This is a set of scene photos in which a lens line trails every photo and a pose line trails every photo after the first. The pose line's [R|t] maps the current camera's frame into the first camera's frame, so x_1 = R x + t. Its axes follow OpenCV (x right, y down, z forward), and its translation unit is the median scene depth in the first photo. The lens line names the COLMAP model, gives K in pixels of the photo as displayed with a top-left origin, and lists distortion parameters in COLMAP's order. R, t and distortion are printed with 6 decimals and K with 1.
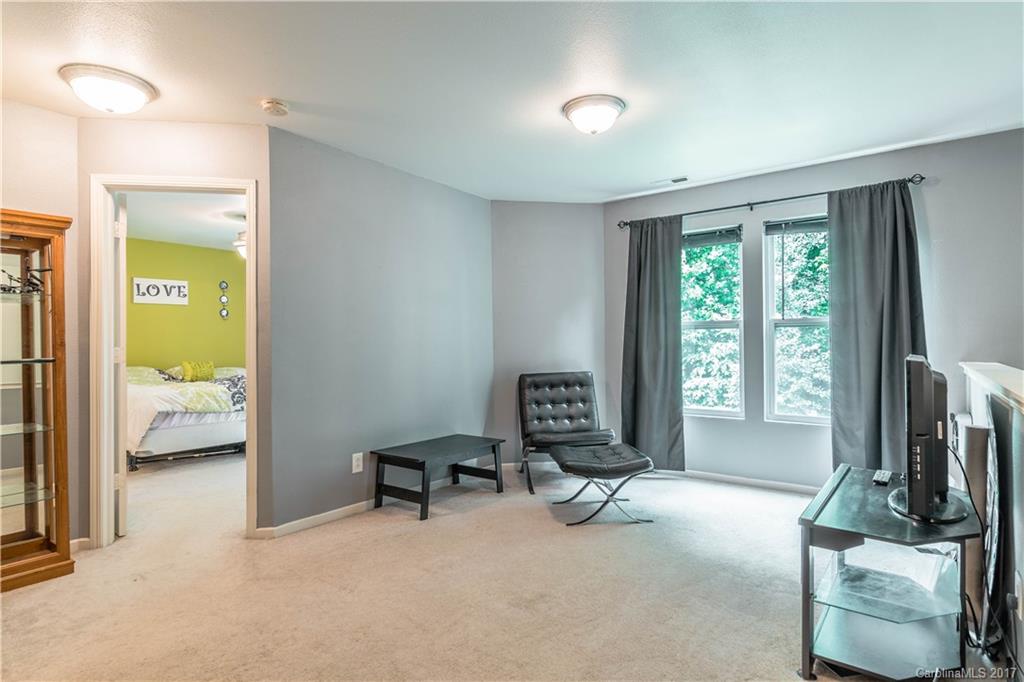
lens RADIAL K [[558.0, 0, 519.4], [0, 558.0, 338.2], [0, 0, 1]] dist [0.006442, 0.001696]
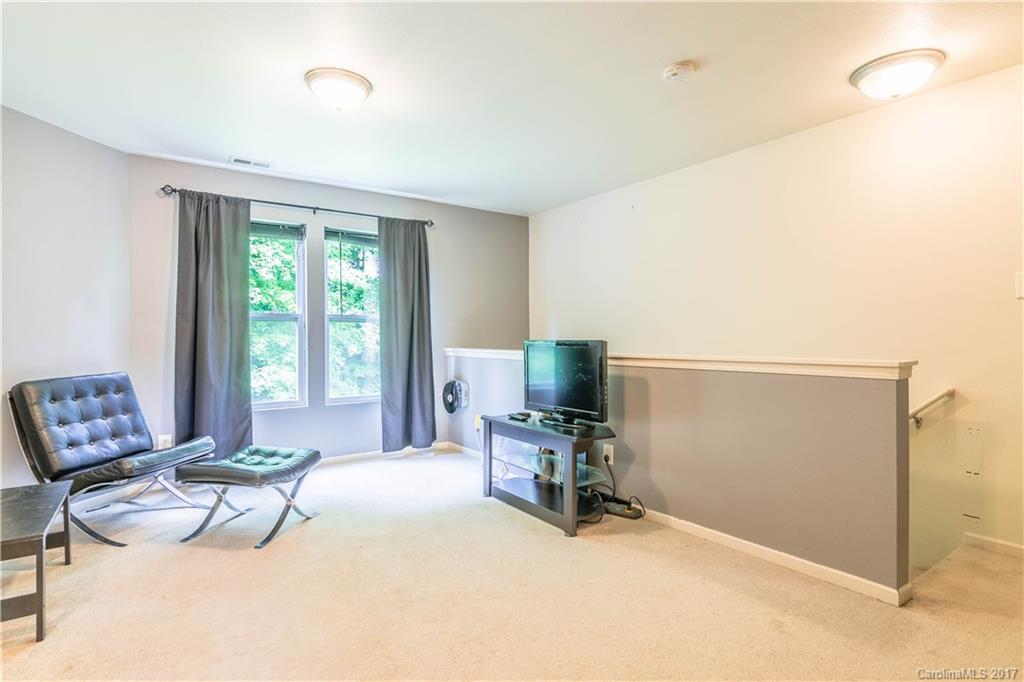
lens RADIAL K [[523.1, 0, 512.2], [0, 523.1, 346.6], [0, 0, 1]] dist [-0.003275, -0.000799]
pose [[0.312898, -0.013820, 0.949686, -0.594092], [-0.009601, 0.999797, 0.017712, 0.011579], [-0.949738, -0.014660, 0.312702, 0.425277]]
